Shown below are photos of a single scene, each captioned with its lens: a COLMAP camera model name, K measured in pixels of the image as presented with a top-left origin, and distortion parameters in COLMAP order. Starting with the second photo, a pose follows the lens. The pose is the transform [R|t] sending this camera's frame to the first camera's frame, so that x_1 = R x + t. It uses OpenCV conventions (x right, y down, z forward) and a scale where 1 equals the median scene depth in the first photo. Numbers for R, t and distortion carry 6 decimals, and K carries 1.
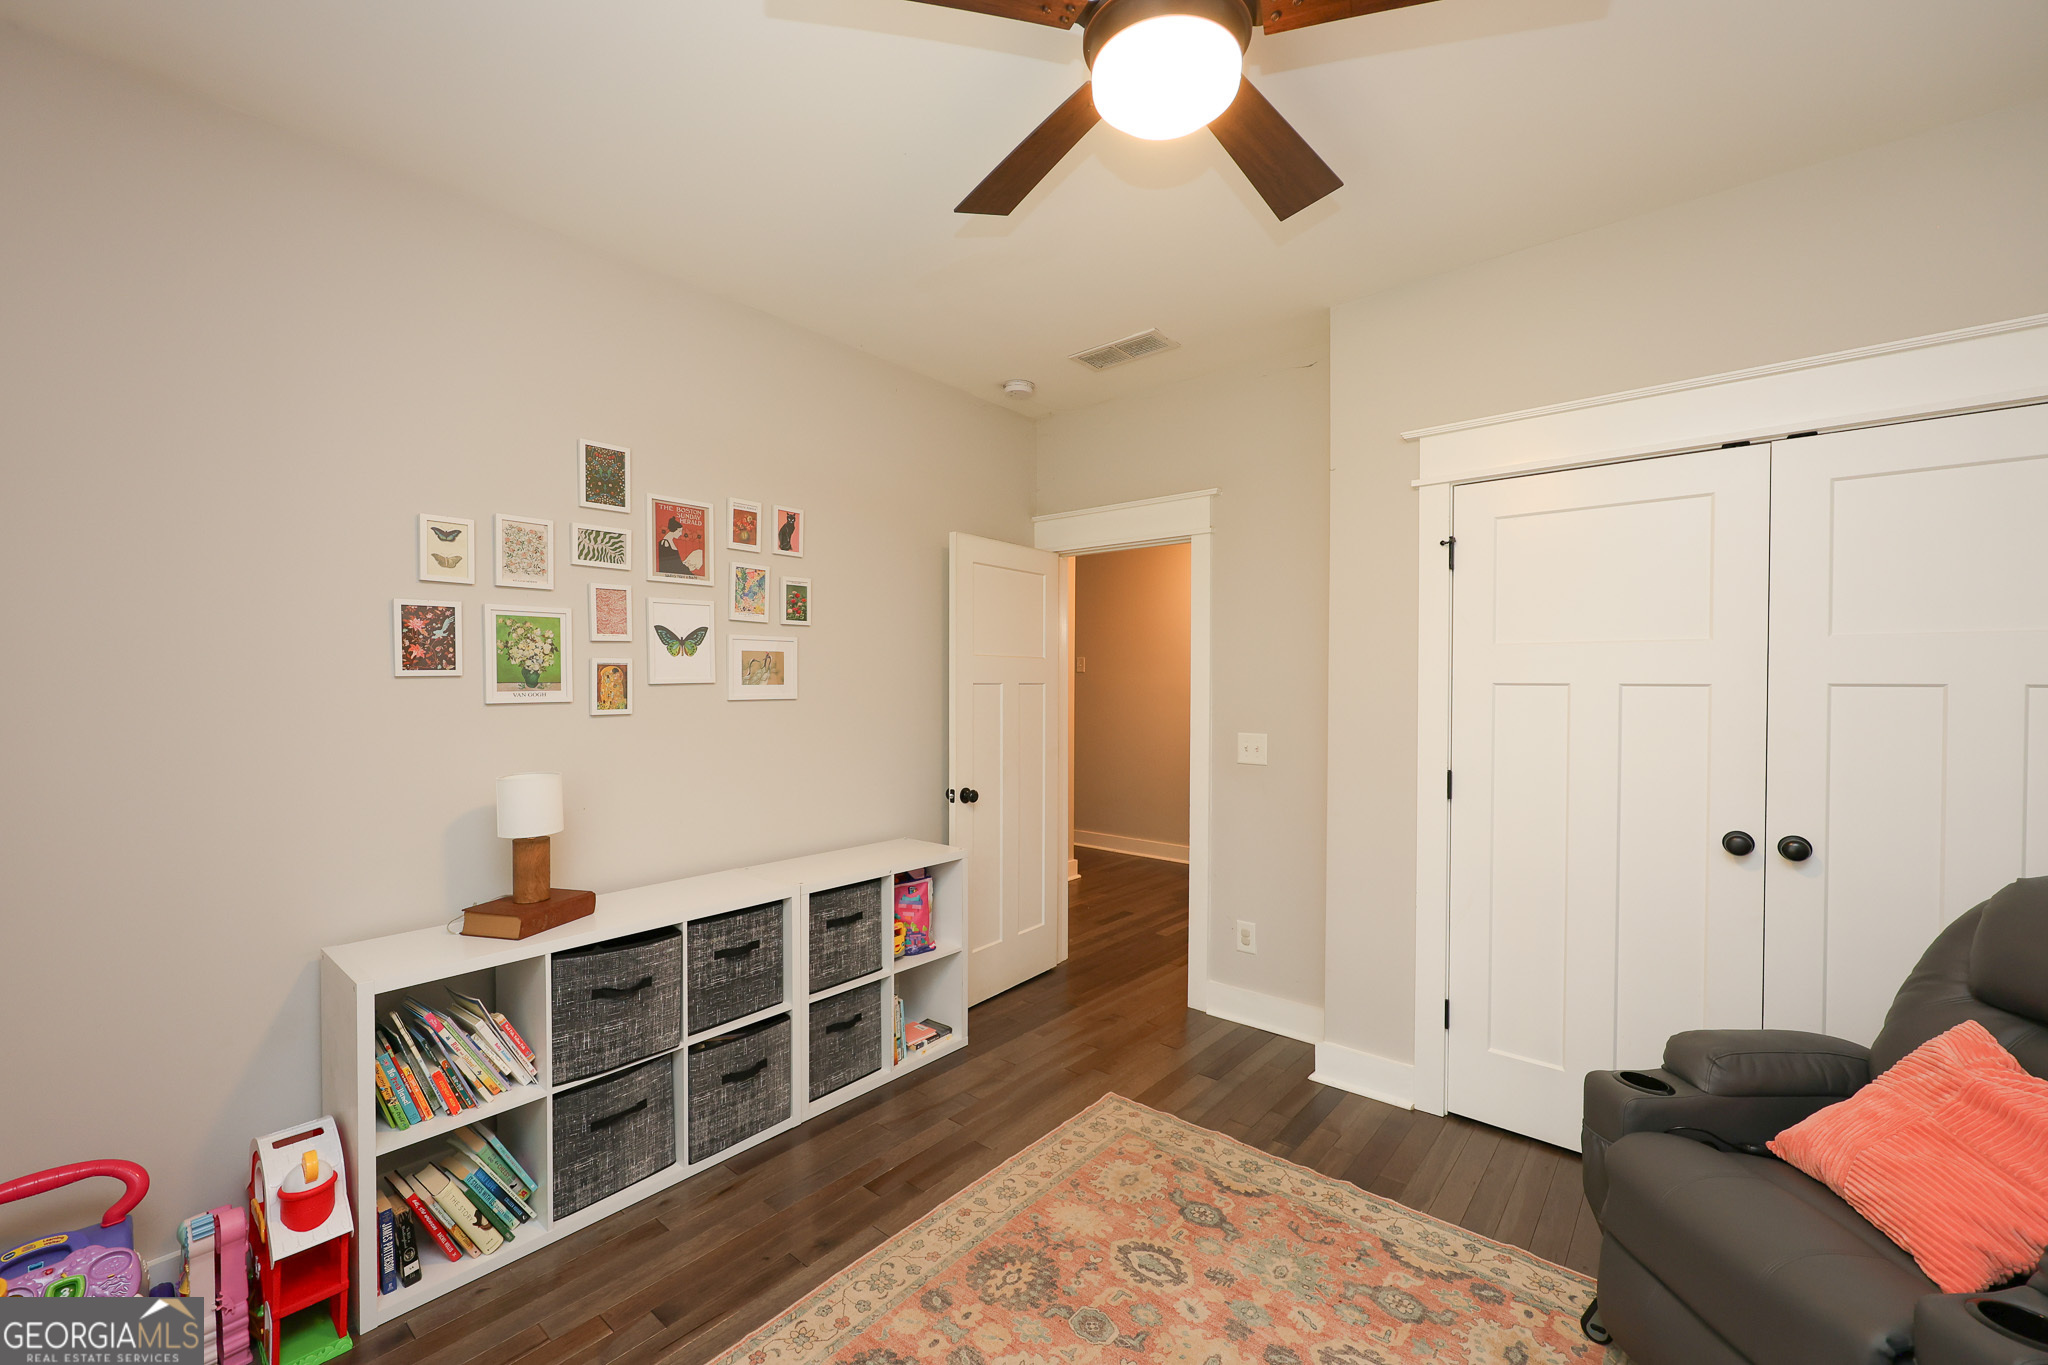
lens RADIAL K [[829.7, 0, 1005.9], [0, 829.7, 689.5], [0, 0, 1]] dist [0.001670, -0.000020]
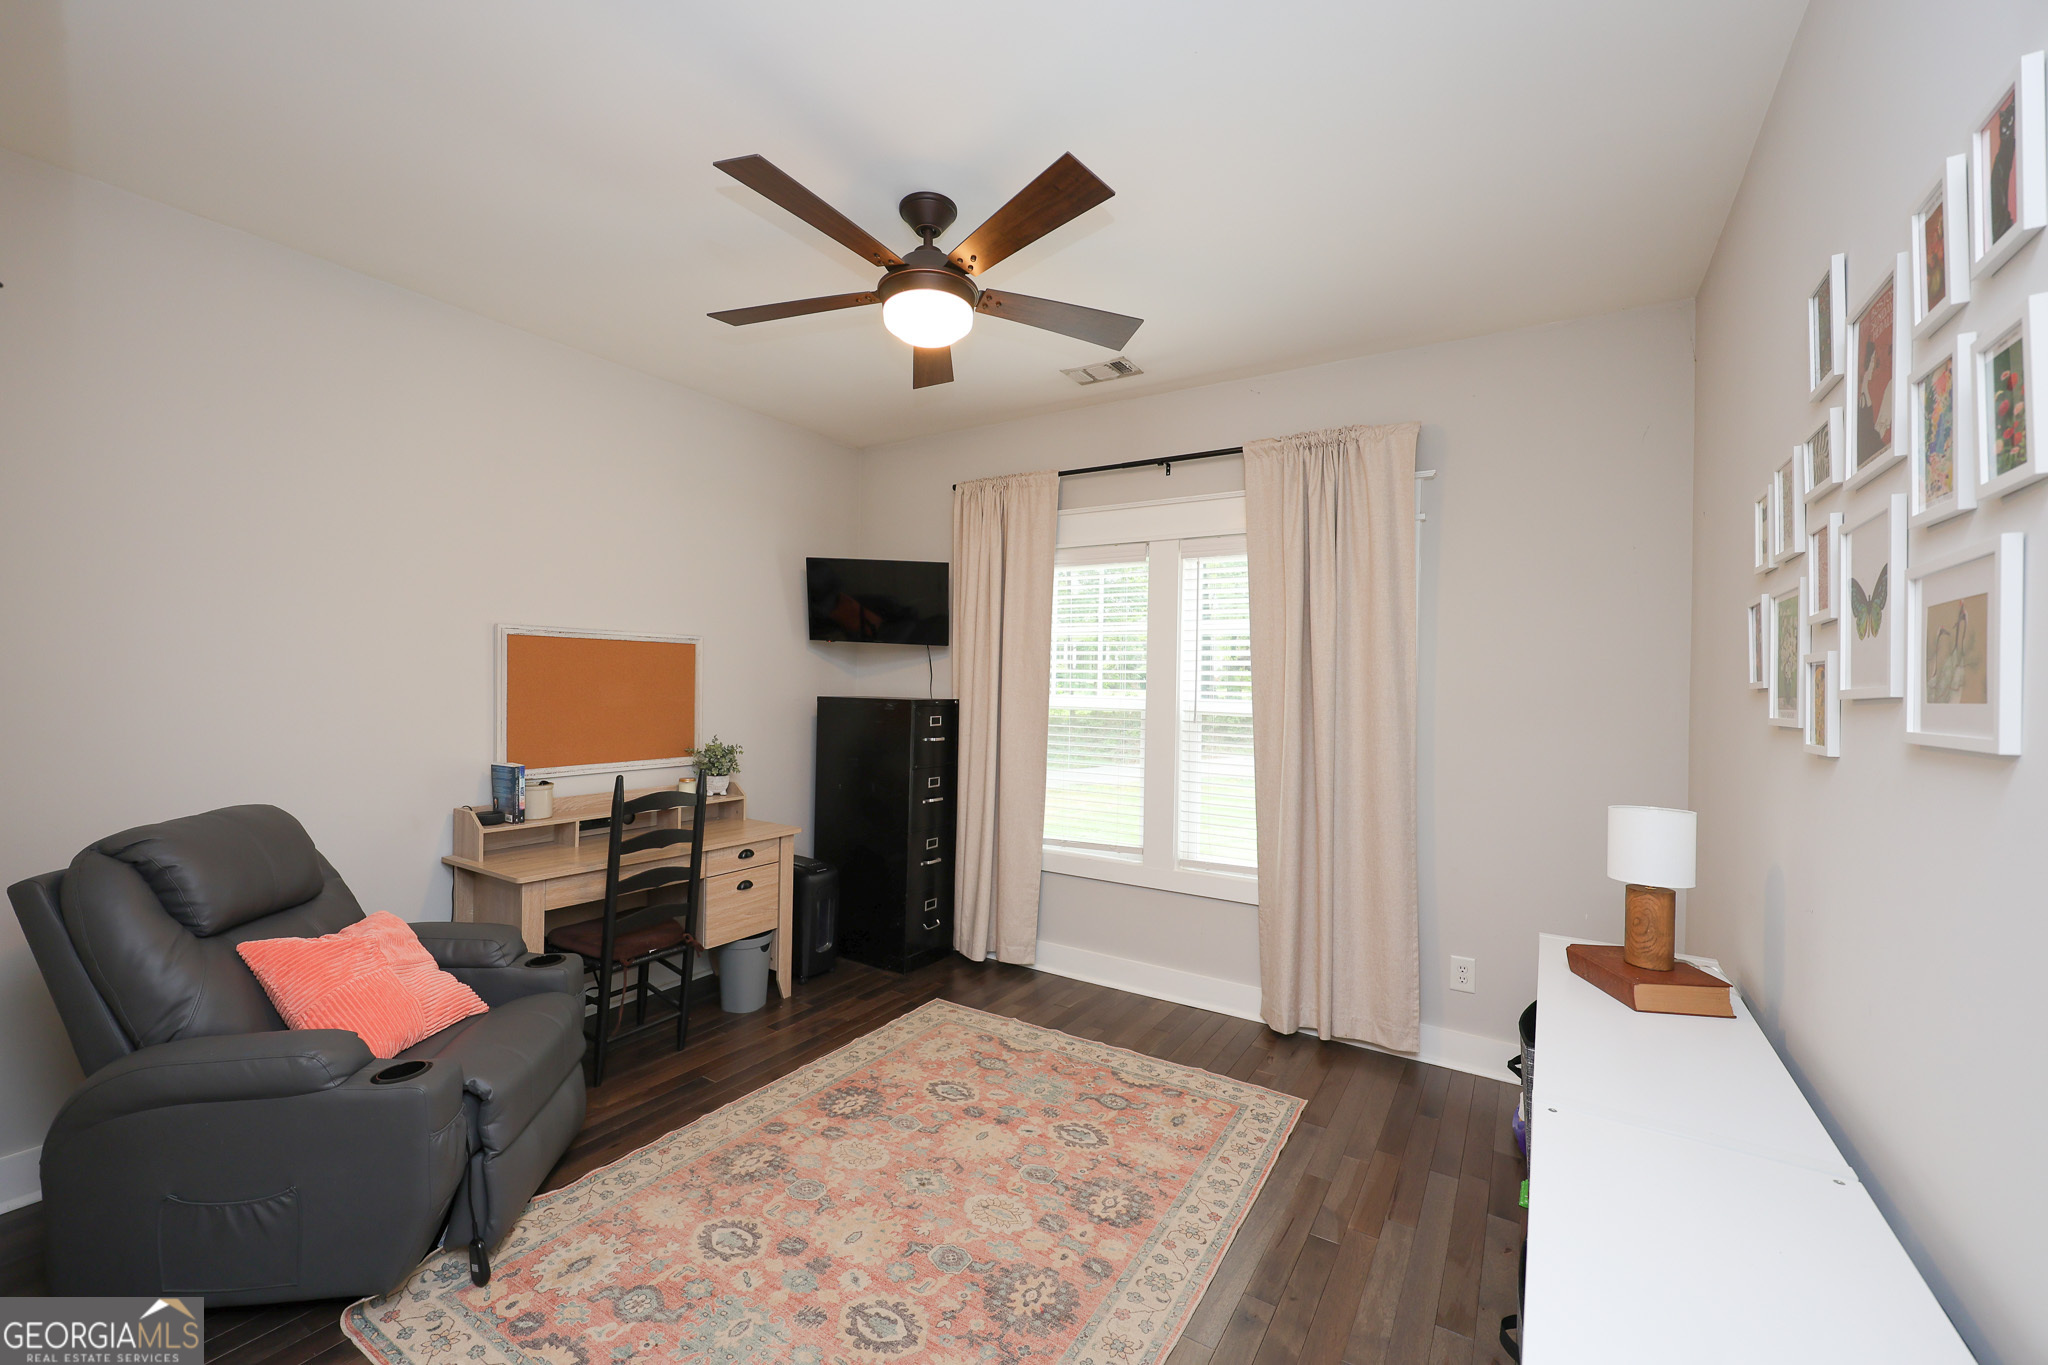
lens RADIAL K [[829.7, 0, 1014.9], [0, 829.7, 682.8], [0, 0, 1]] dist [0.001670, -0.000020]
pose [[-0.988692, -0.019761, -0.148650, 0.178377], [-0.020701, 0.999774, 0.004774, -0.011141], [0.148522, 0.007797, -0.988878, 1.881745]]
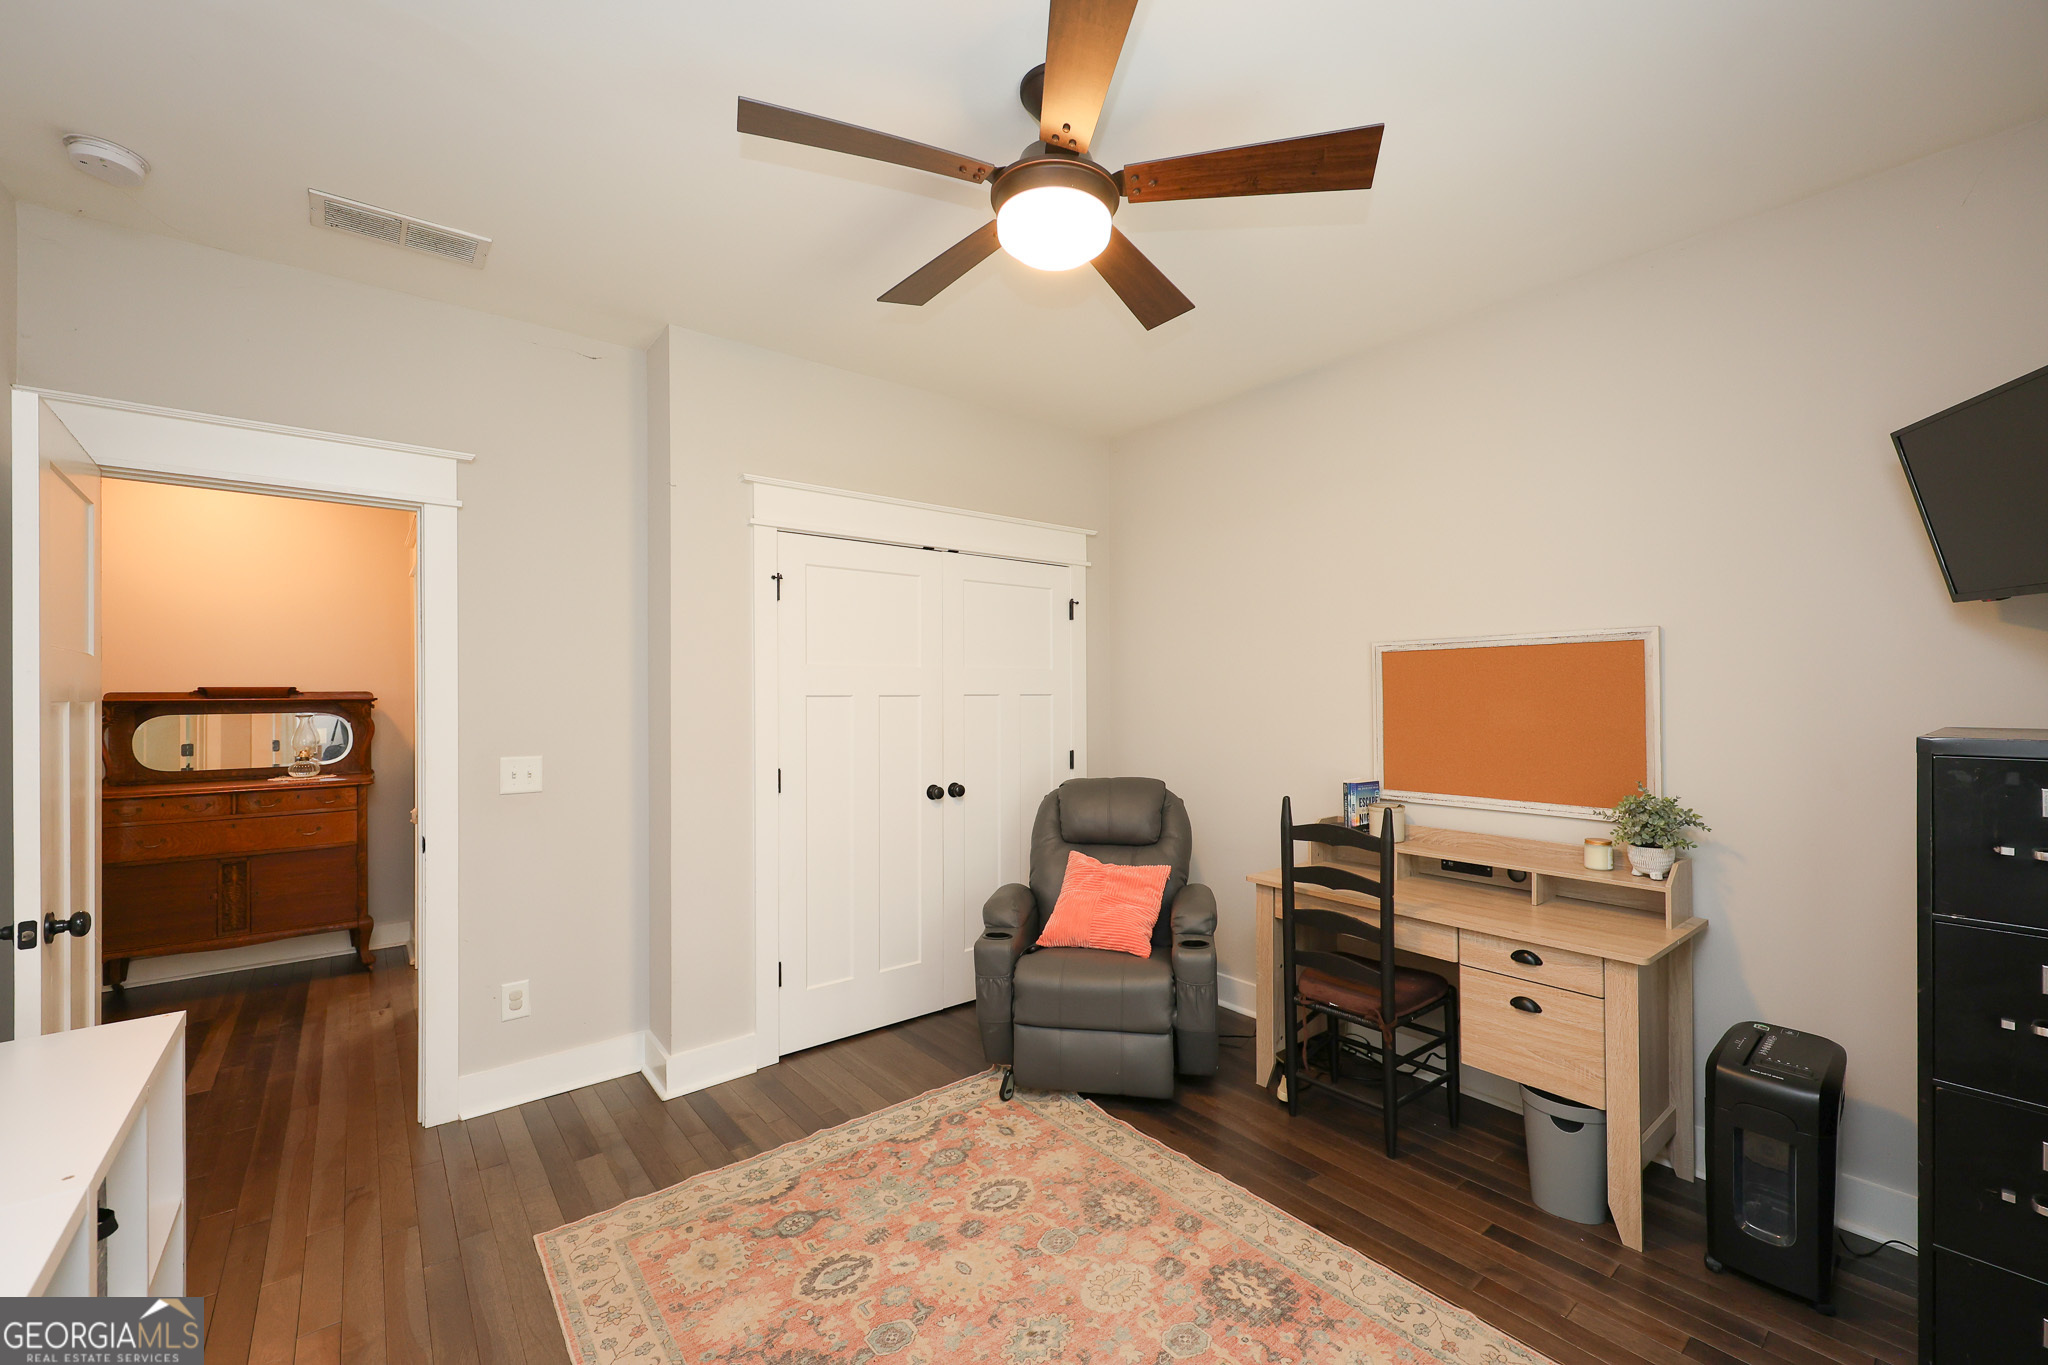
lens RADIAL K [[829.7, 0, 1025.5], [0, 829.7, 689.2], [0, 0, 1]] dist [0.001670, -0.000020]
pose [[0.175233, 0.001240, 0.984526, -0.764098], [0.014263, 0.999891, -0.003797, -0.009426], [-0.984424, 0.014708, 0.175196, 0.582849]]
